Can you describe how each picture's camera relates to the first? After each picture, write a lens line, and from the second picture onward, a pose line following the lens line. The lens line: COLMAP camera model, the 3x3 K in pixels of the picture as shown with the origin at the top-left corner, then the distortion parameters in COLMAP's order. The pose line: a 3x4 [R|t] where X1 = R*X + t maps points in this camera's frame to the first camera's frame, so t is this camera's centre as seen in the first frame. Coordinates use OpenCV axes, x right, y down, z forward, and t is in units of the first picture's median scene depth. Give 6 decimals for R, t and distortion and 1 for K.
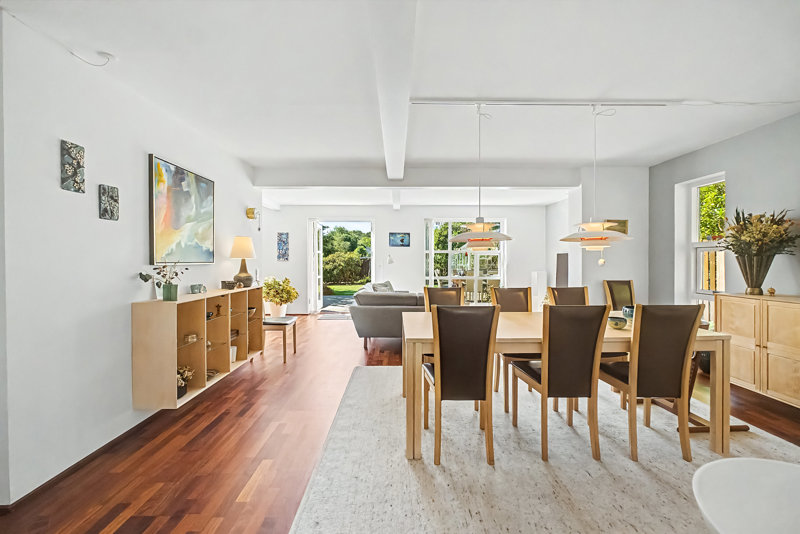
lens RADIAL K [[336.9, 0, 405.1], [0, 336.9, 261.3], [0, 0, 1]] dist [-0.003304, 0.000014]
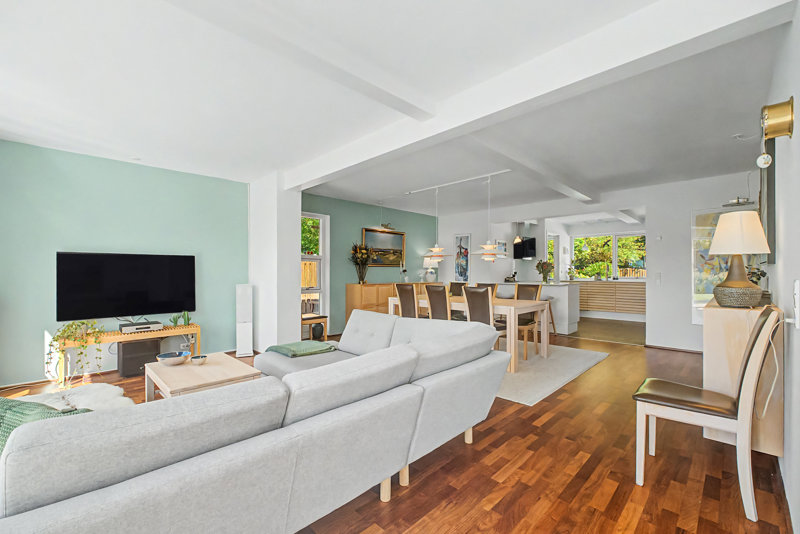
lens RADIAL K [[340.2, 0, 407.9], [0, 340.2, 272.2], [0, 0, 1]] dist [-0.001862, -0.000046]
pose [[-0.707013, 0.003954, 0.707190, -0.423064], [0.007507, 0.999970, 0.001915, 0.015683], [-0.707161, 0.006663, -0.707021, 1.520583]]
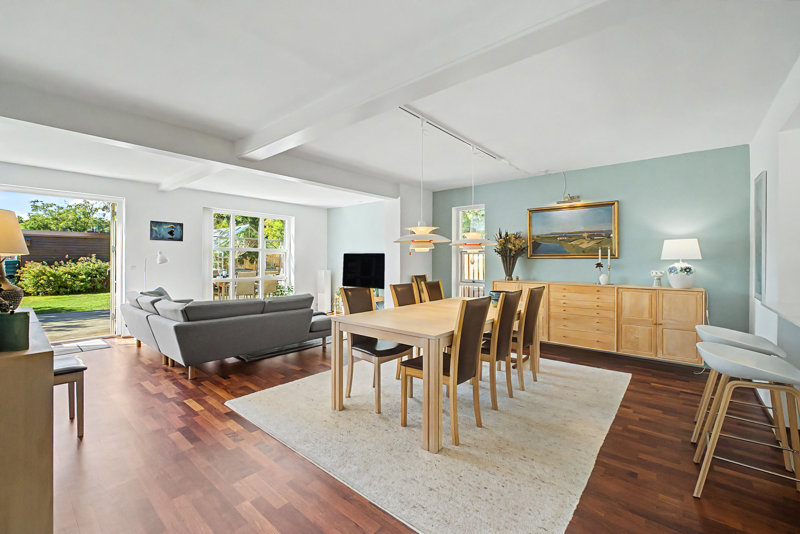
lens RADIAL K [[336.9, 0, 405.1], [0, 336.9, 261.3], [0, 0, 1]] dist [-0.003304, 0.000014]
pose [[0.655899, -0.000835, 0.754848, -0.388439], [-0.001004, 0.999998, 0.001979, 0.000063], [-0.754848, -0.002056, 0.655897, 0.186032]]
